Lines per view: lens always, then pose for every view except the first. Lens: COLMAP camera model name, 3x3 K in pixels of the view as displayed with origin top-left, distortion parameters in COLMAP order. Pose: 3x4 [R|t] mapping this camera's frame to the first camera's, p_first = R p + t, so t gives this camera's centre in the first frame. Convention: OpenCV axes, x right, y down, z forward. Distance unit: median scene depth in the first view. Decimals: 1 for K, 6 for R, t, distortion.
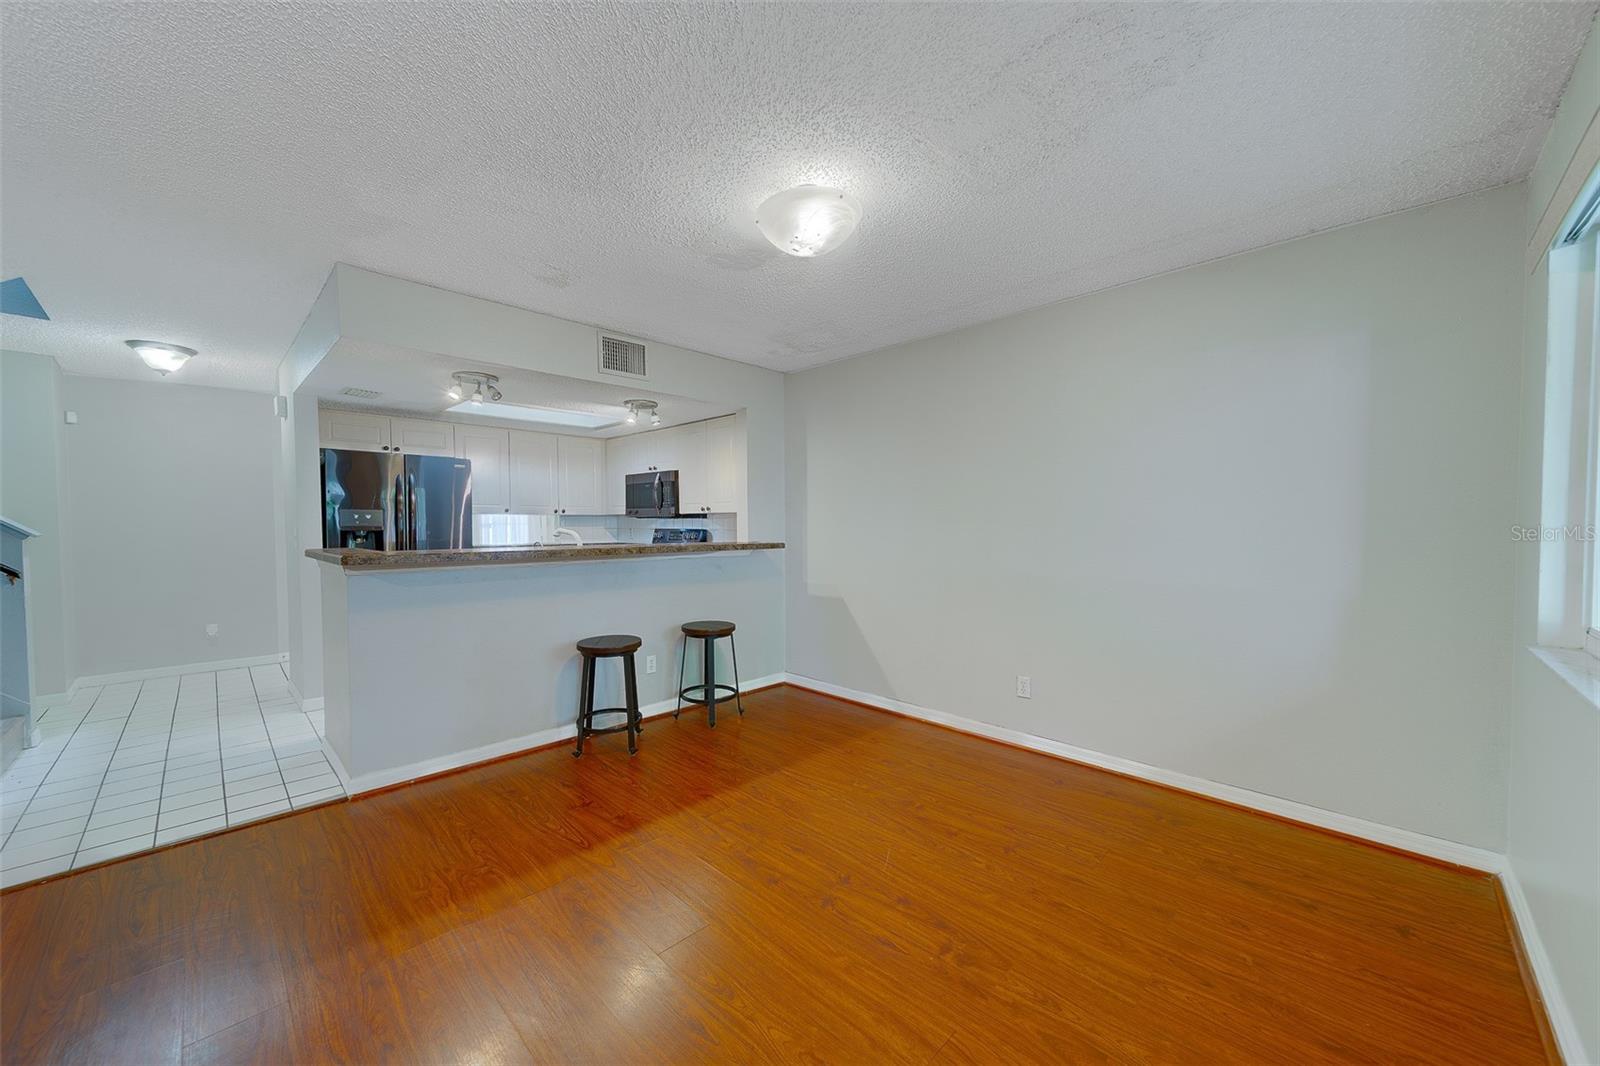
lens RADIAL K [[585.2, 0, 800.0], [0, 585.2, 533.0], [0, 0, 1]] dist [0.005384, -0.000026]
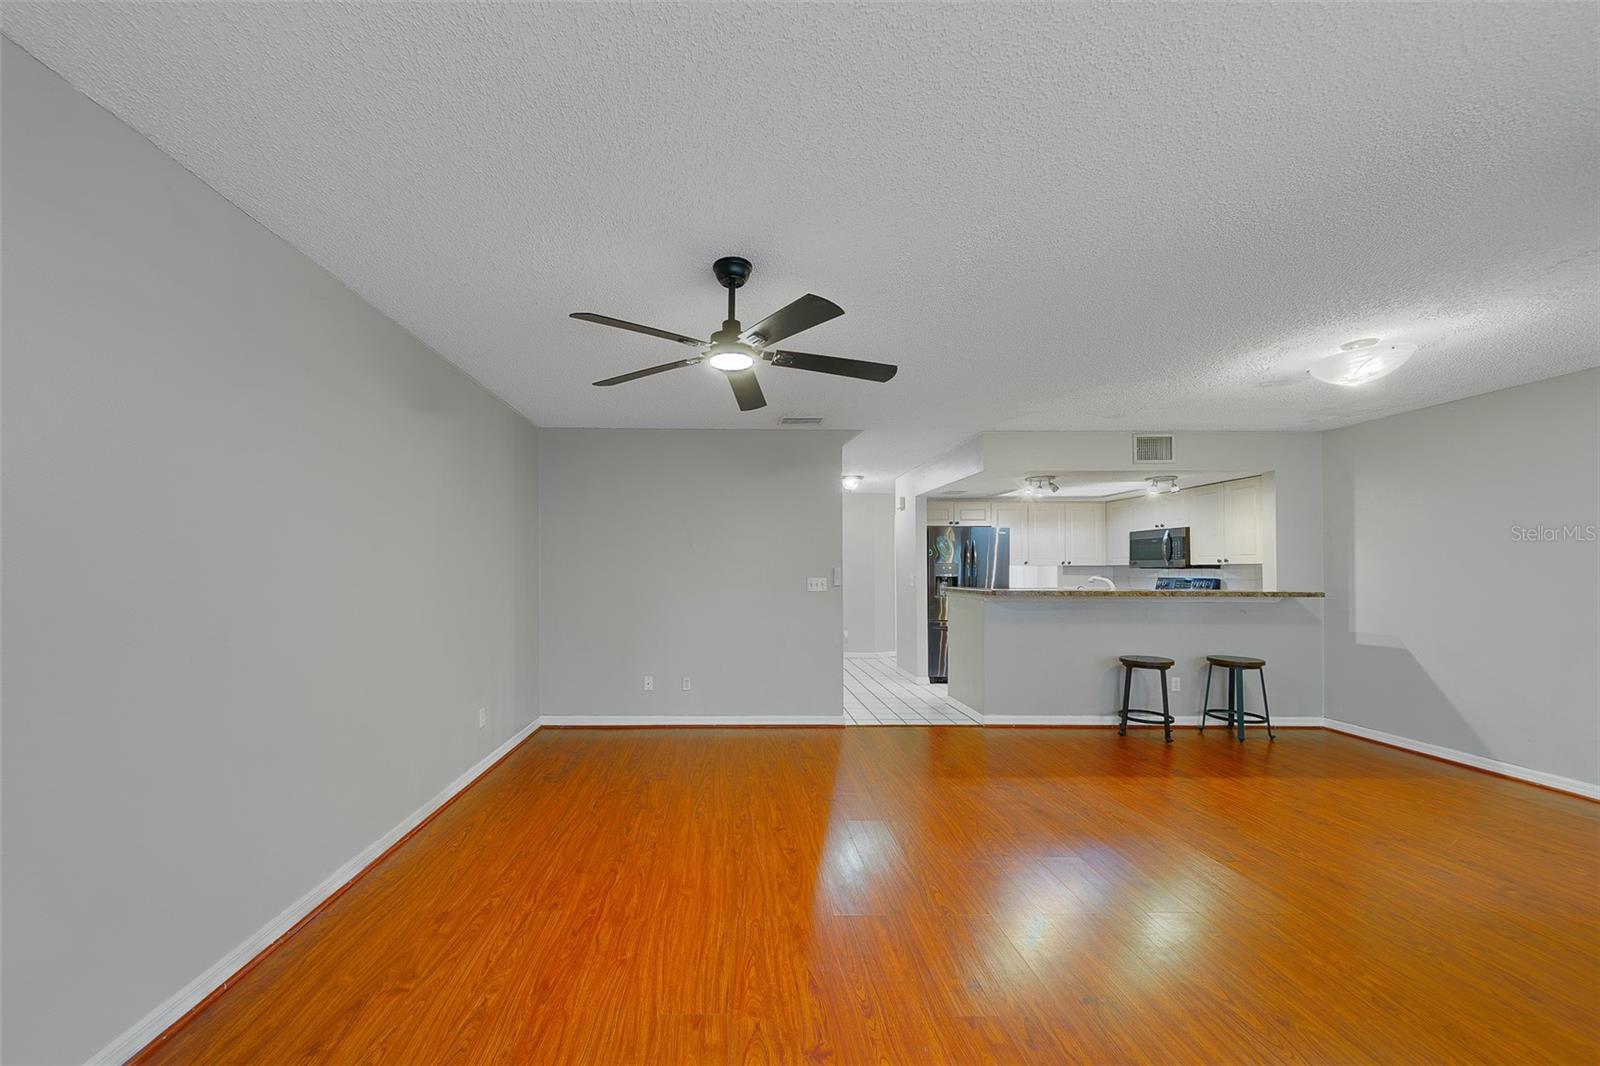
lens RADIAL K [[528.2, 0, 798.7], [0, 528.2, 564.0], [0, 0, 1]] dist [0.007149, -0.000012]
pose [[0.702874, -0.003679, -0.711305, -0.008756], [-0.017416, 0.999598, -0.022379, 0.003013], [0.711101, 0.028118, 0.702527, -0.350706]]
